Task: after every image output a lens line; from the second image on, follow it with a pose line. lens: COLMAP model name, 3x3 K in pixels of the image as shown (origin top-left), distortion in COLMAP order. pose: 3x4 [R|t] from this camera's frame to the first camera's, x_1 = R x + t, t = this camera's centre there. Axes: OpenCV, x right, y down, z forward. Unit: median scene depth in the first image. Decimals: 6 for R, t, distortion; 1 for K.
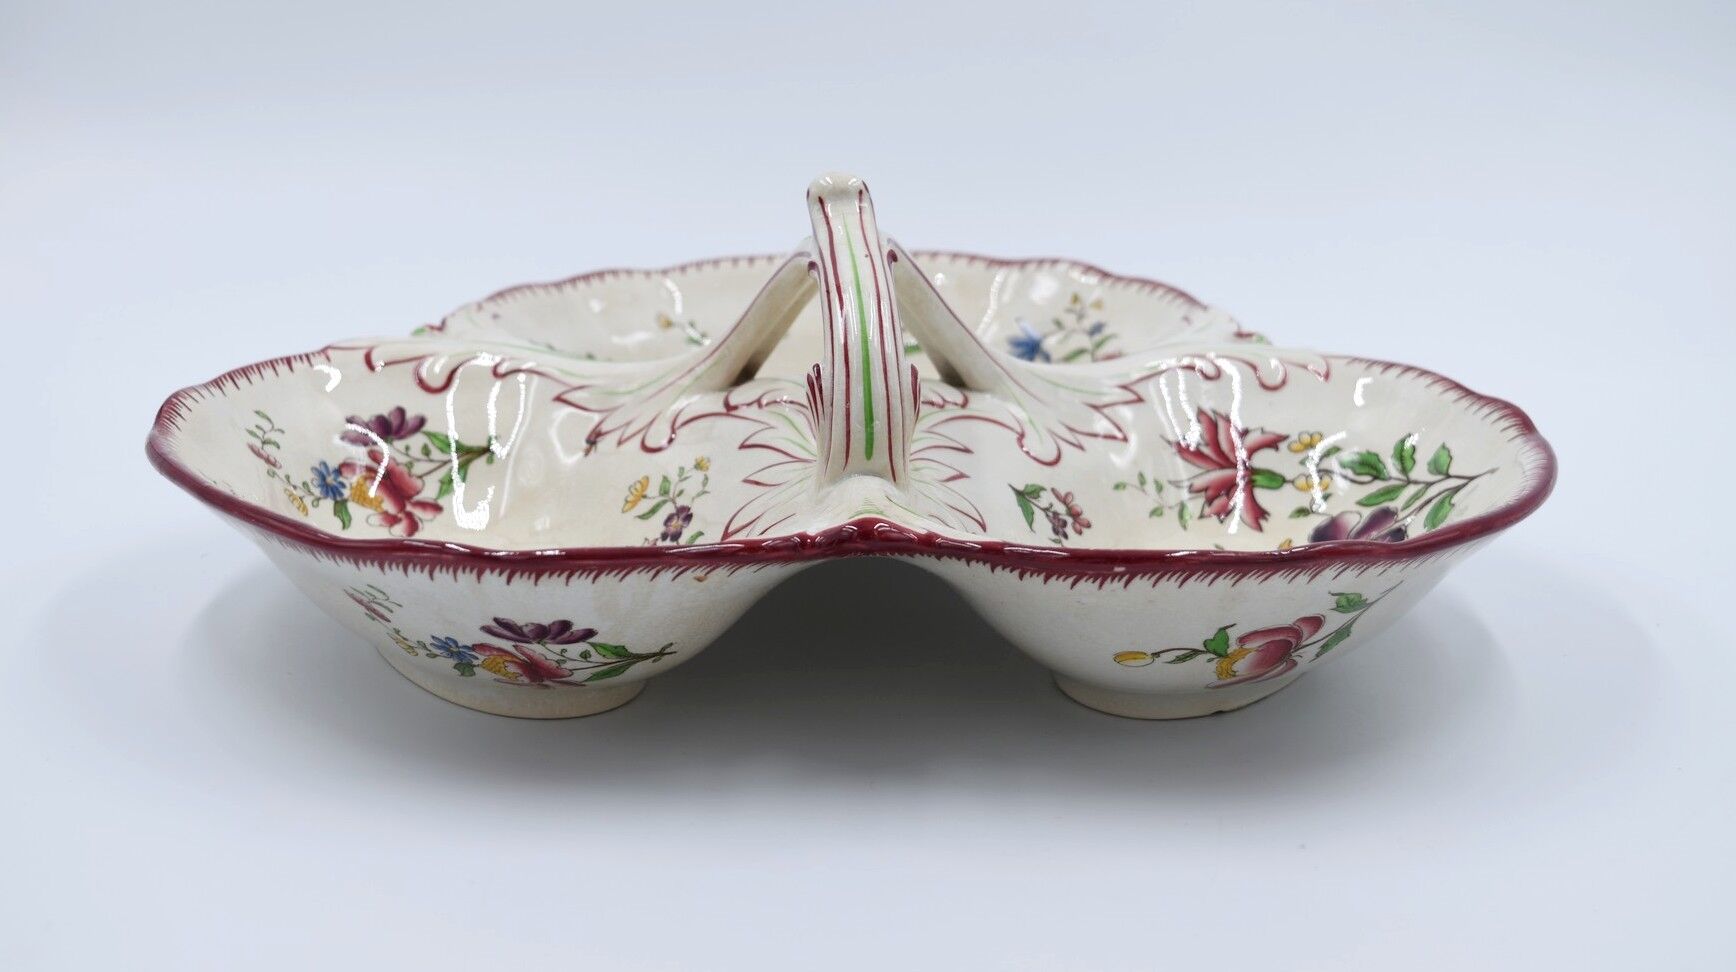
lens RADIAL K [[2503.5, 0, 868.0], [0, 2503.5, 486.0], [0, 0, 1]] dist [-0.018963, -0.013250]
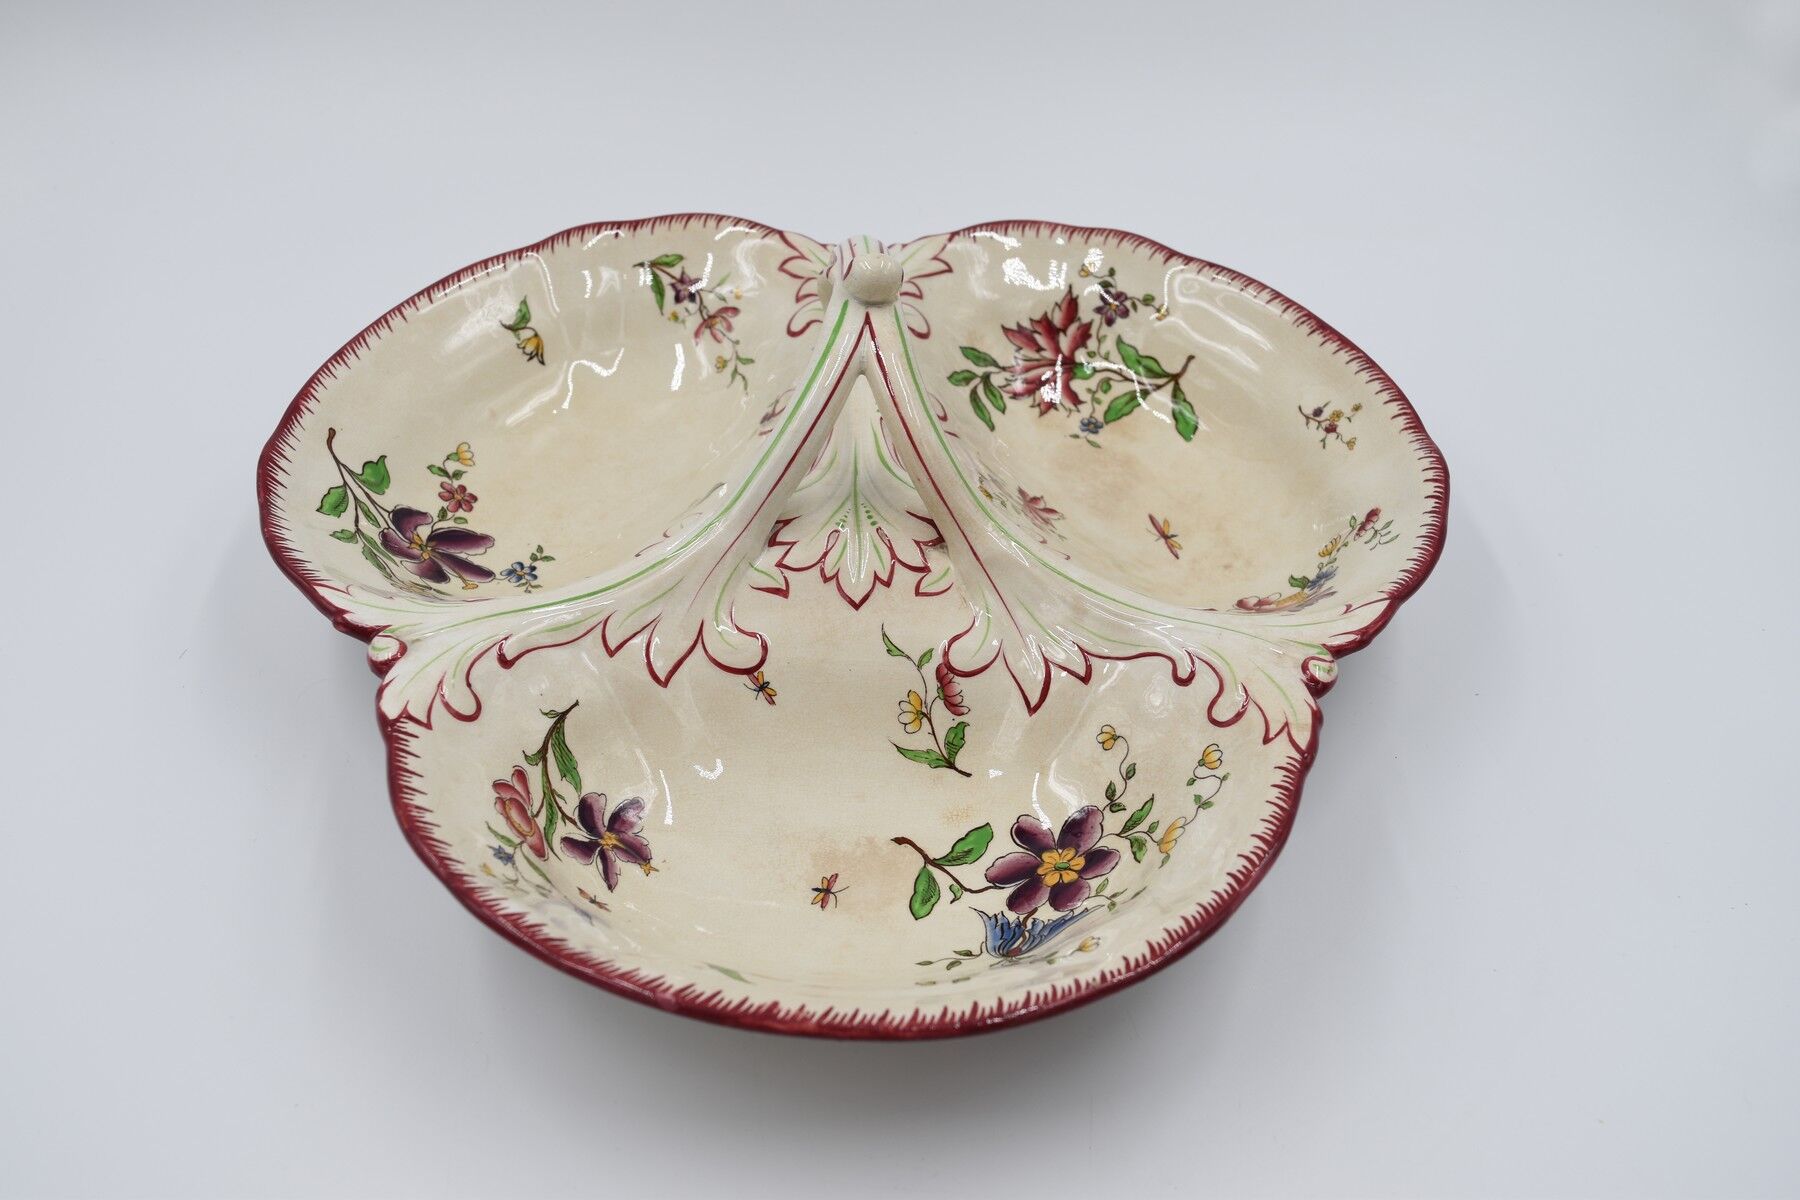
lens RADIAL K [[1653.1, 0, 900.0], [0, 1653.1, 600.0], [0, 0, 1]] dist [-0.077783, 0.003921]
pose [[-0.998845, -0.048050, -0.000881, -0.027231], [-0.025567, 0.515772, 0.856345, -0.621939], [-0.040693, 0.855378, -0.516404, 1.398848]]
